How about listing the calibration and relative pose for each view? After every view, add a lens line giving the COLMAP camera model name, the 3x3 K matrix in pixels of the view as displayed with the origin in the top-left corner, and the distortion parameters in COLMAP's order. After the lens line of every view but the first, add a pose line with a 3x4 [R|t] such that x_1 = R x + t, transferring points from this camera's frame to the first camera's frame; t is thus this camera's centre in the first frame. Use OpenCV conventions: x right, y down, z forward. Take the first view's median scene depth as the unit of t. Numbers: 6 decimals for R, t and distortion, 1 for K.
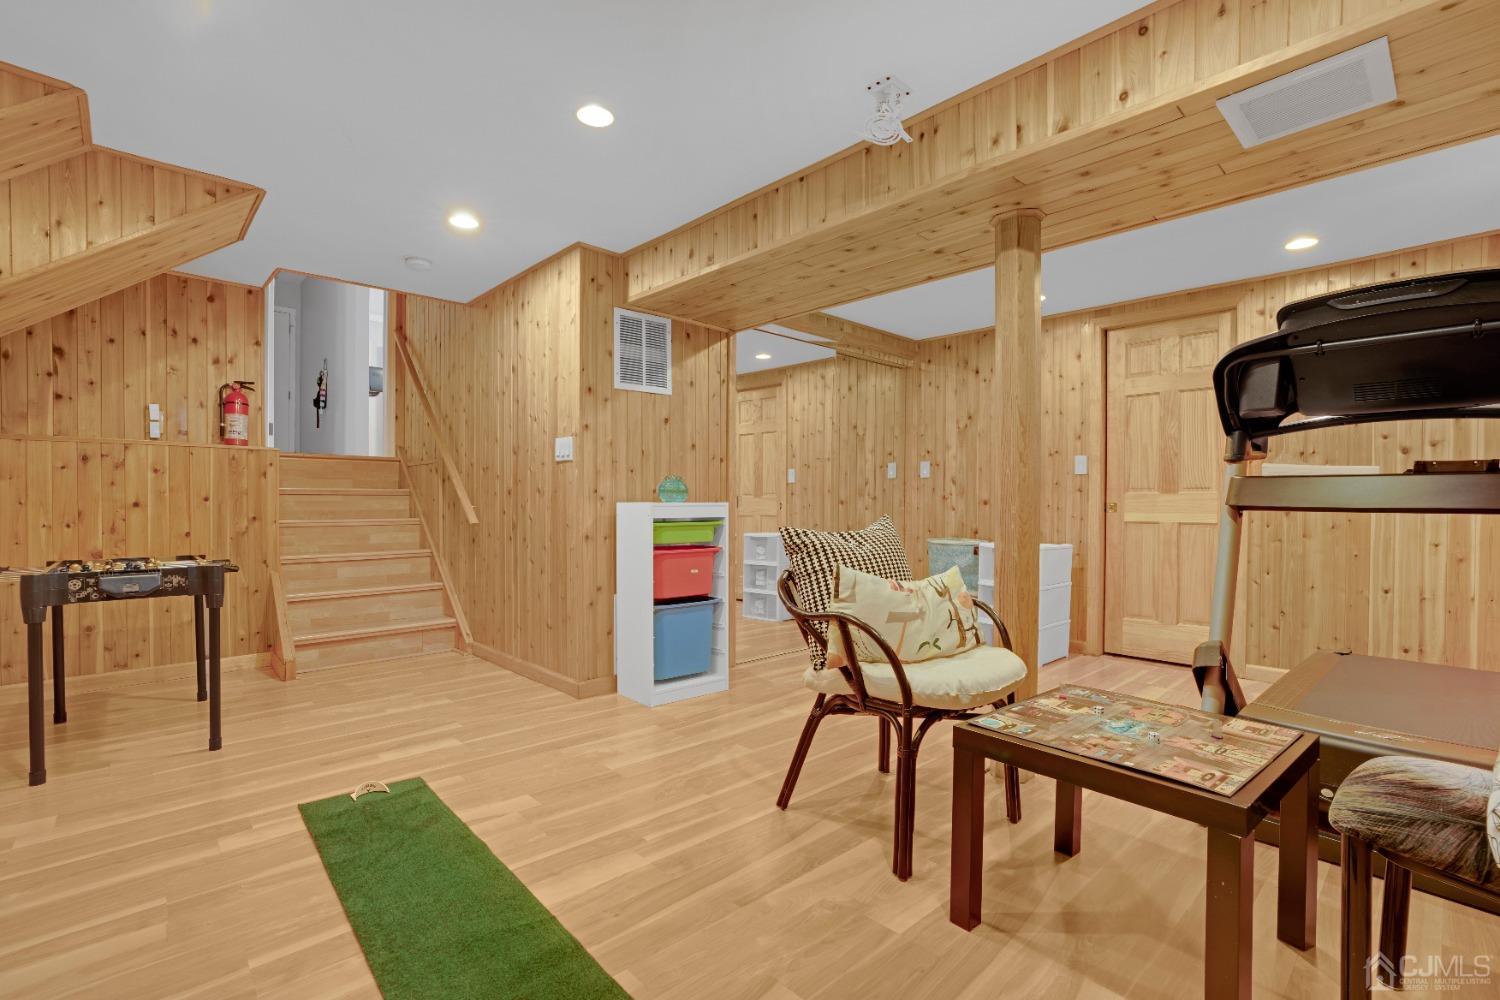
lens RADIAL K [[689.1, 0, 754.7], [0, 689.1, 507.8], [0, 0, 1]] dist [-0.038468, 0.002434]
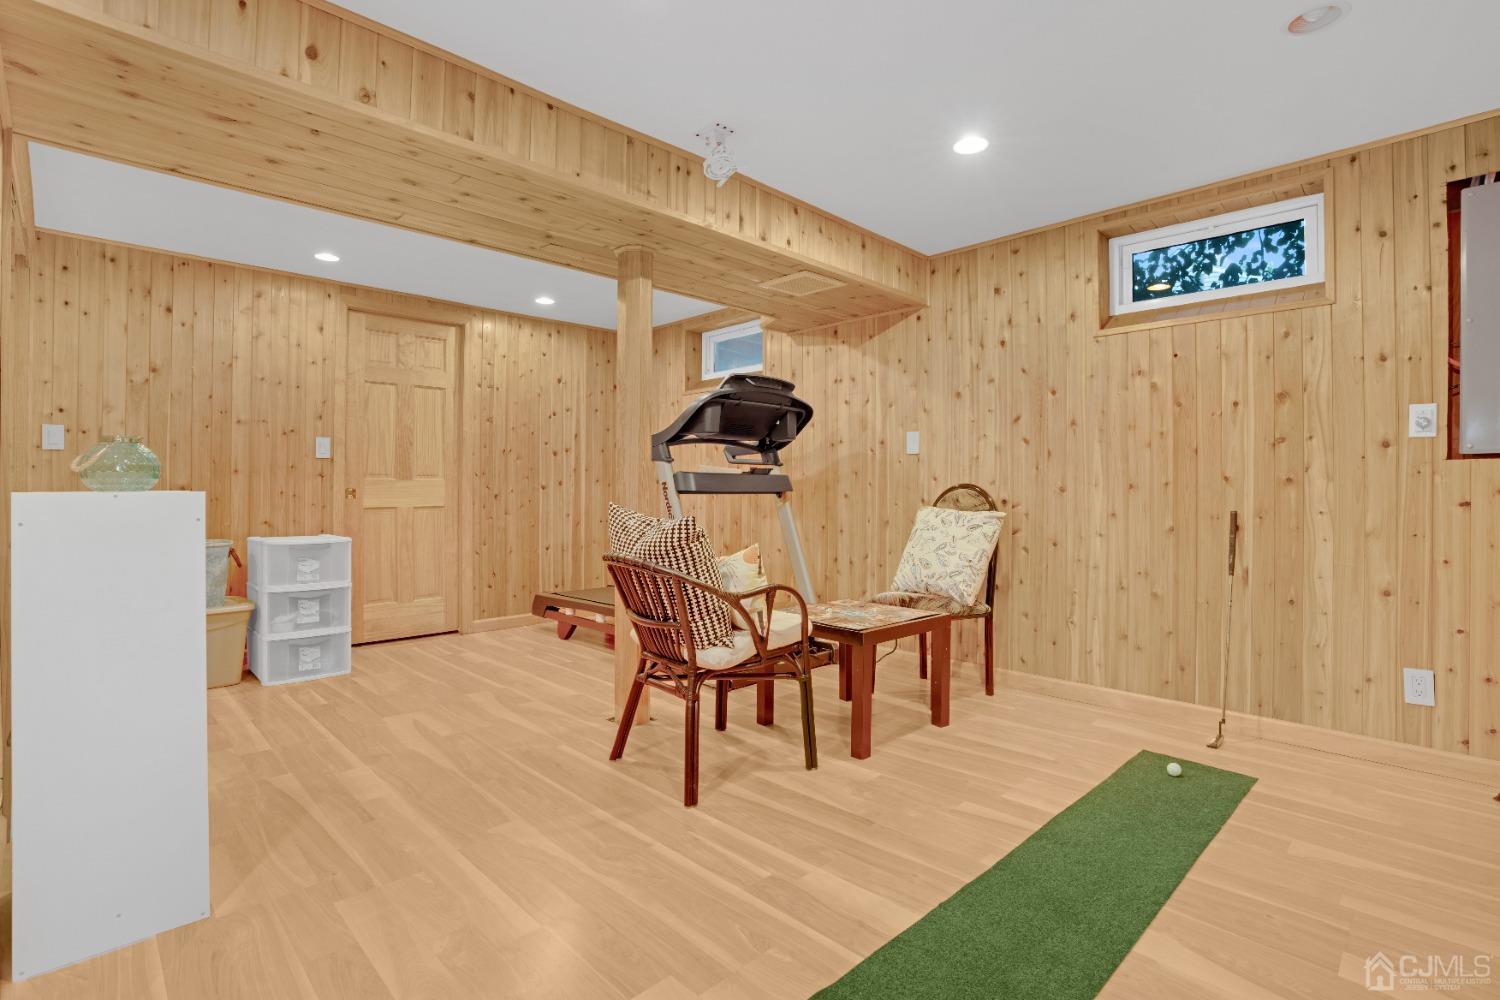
lens RADIAL K [[689.1, 0, 752.5], [0, 689.1, 486.5], [0, 0, 1]] dist [-0.038468, 0.002434]
pose [[-0.017563, -0.000221, 0.999846, -0.499947], [0.007548, 0.999971, 0.000354, -0.007233], [-0.999817, 0.007553, -0.017561, 0.498078]]
